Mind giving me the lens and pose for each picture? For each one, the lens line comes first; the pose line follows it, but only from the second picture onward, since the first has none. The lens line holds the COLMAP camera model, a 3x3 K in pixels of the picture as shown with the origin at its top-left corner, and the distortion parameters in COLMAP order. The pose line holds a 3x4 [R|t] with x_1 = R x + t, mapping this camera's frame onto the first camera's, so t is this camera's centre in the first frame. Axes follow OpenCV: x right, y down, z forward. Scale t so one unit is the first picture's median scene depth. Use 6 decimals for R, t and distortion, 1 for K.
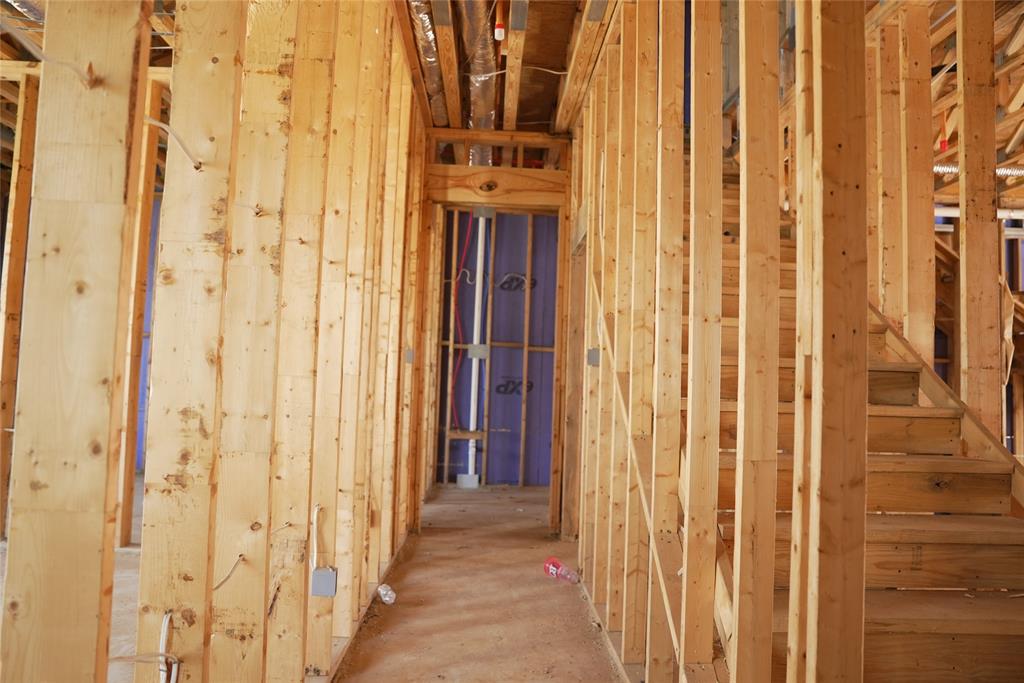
lens RADIAL K [[703.8, 0, 510.7], [0, 703.8, 342.5], [0, 0, 1]] dist [-0.112482, 0.086523]
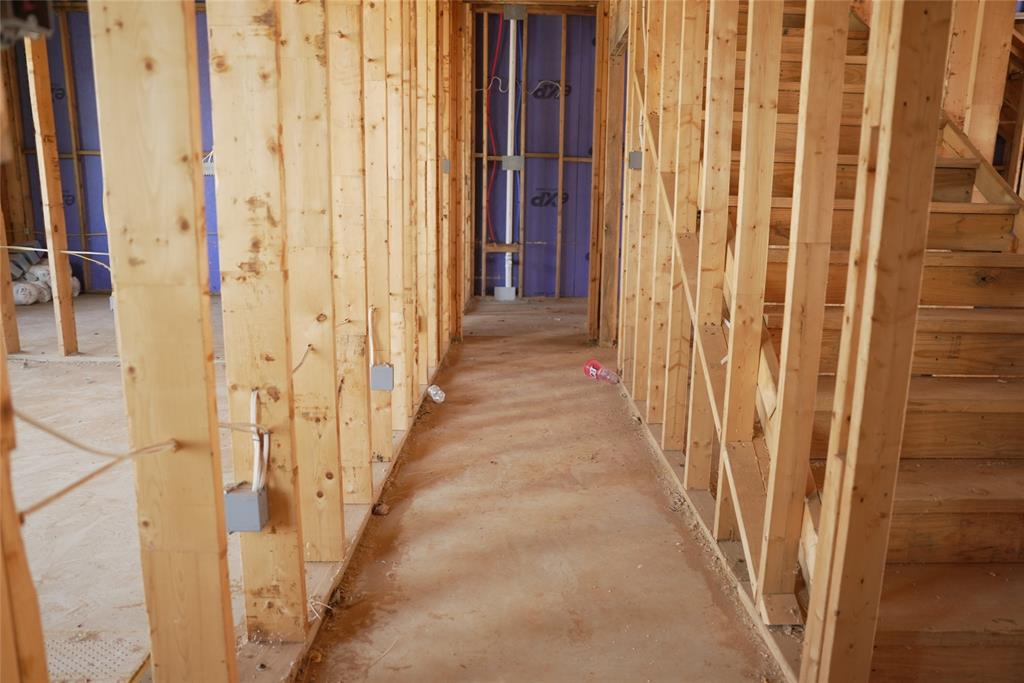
lens RADIAL K [[703.8, 0, 511.9], [0, 703.8, 338.8], [0, 0, 1]] dist [-0.112482, 0.086523]
pose [[0.999022, -0.013851, -0.041996, -0.027118], [0.023726, 0.969305, 0.244714, 0.033103], [0.037317, -0.245471, 0.968685, -0.018527]]
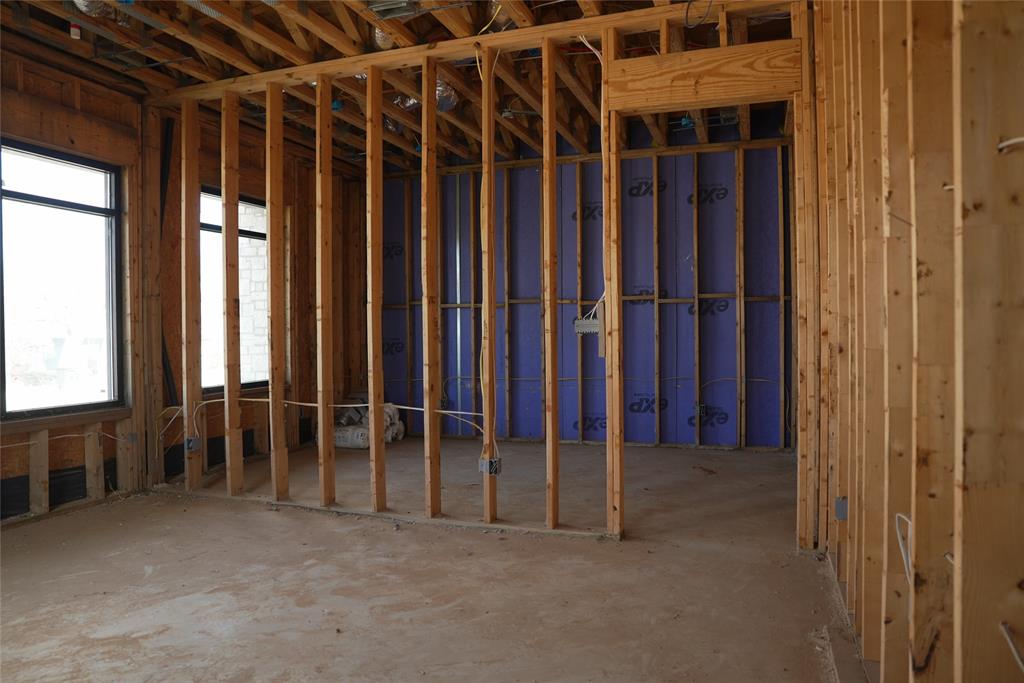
lens RADIAL K [[703.8, 0, 513.0], [0, 703.8, 343.1], [0, 0, 1]] dist [-0.112482, 0.086523]
pose [[0.931726, -0.040444, -0.360902, -0.416716], [0.065306, 0.996239, 0.056956, -0.042860], [0.357241, -0.076636, 0.930863, 0.111882]]
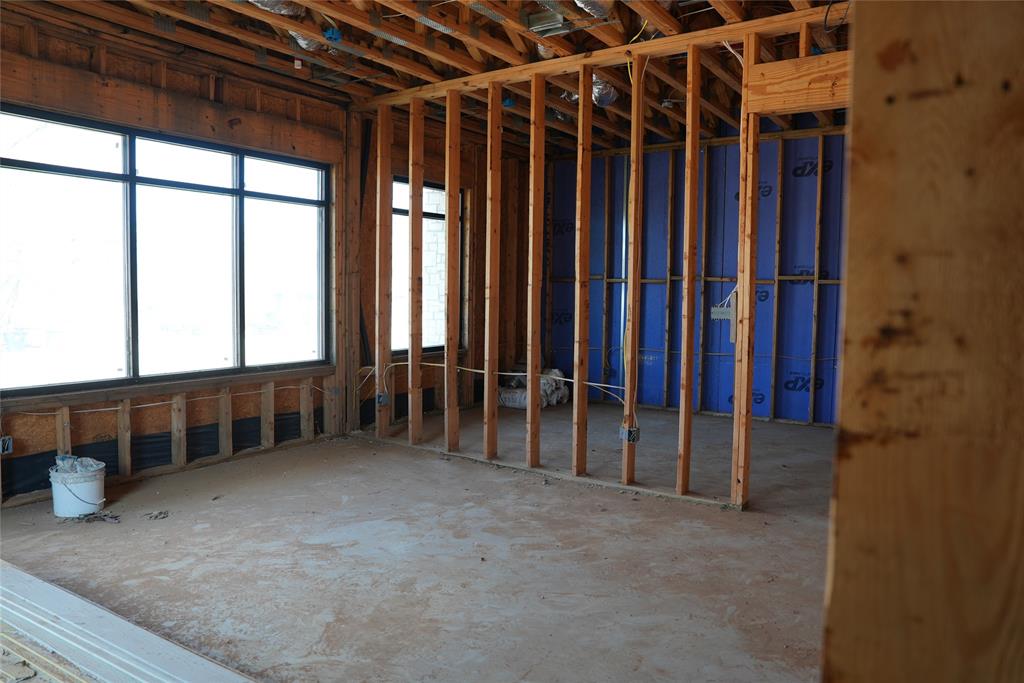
lens RADIAL K [[703.8, 0, 514.2], [0, 703.8, 339.7], [0, 0, 1]] dist [-0.112482, 0.086523]
pose [[0.807510, 0.013253, -0.589704, -0.227317], [0.051617, 0.994325, 0.093029, -0.102555], [0.587591, -0.105560, 0.802243, -0.031964]]
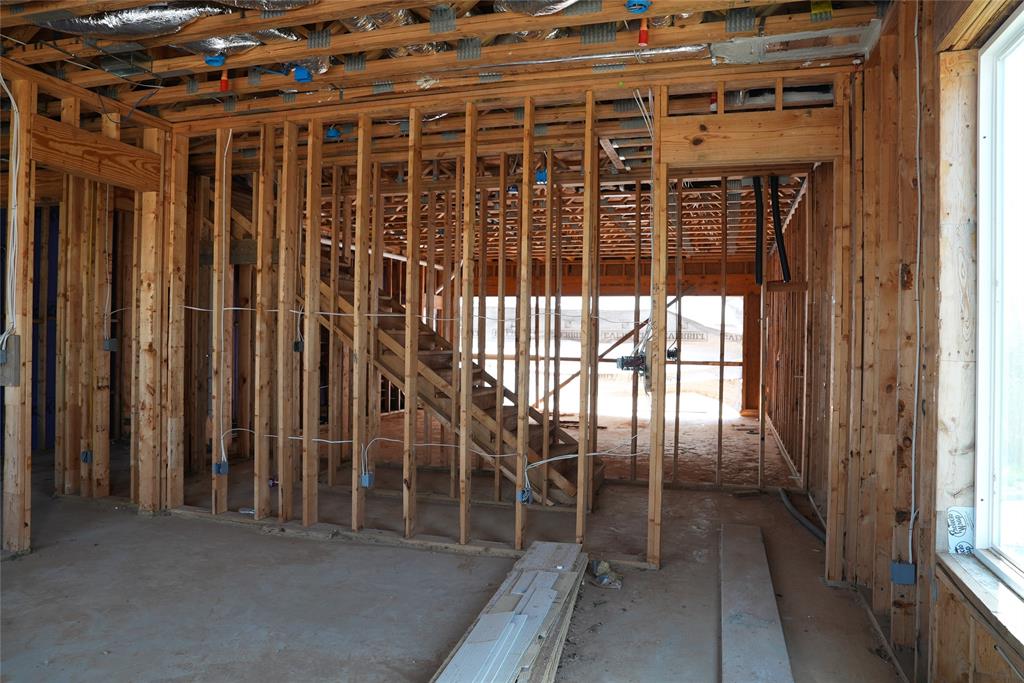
lens RADIAL K [[703.8, 0, 510.6], [0, 703.8, 338.1], [0, 0, 1]] dist [-0.112482, 0.086523]
pose [[0.325613, -0.035426, 0.944839, -1.960848], [-0.058733, 0.996610, 0.057608, -0.189392], [-0.943677, -0.074251, 0.322428, 0.006064]]
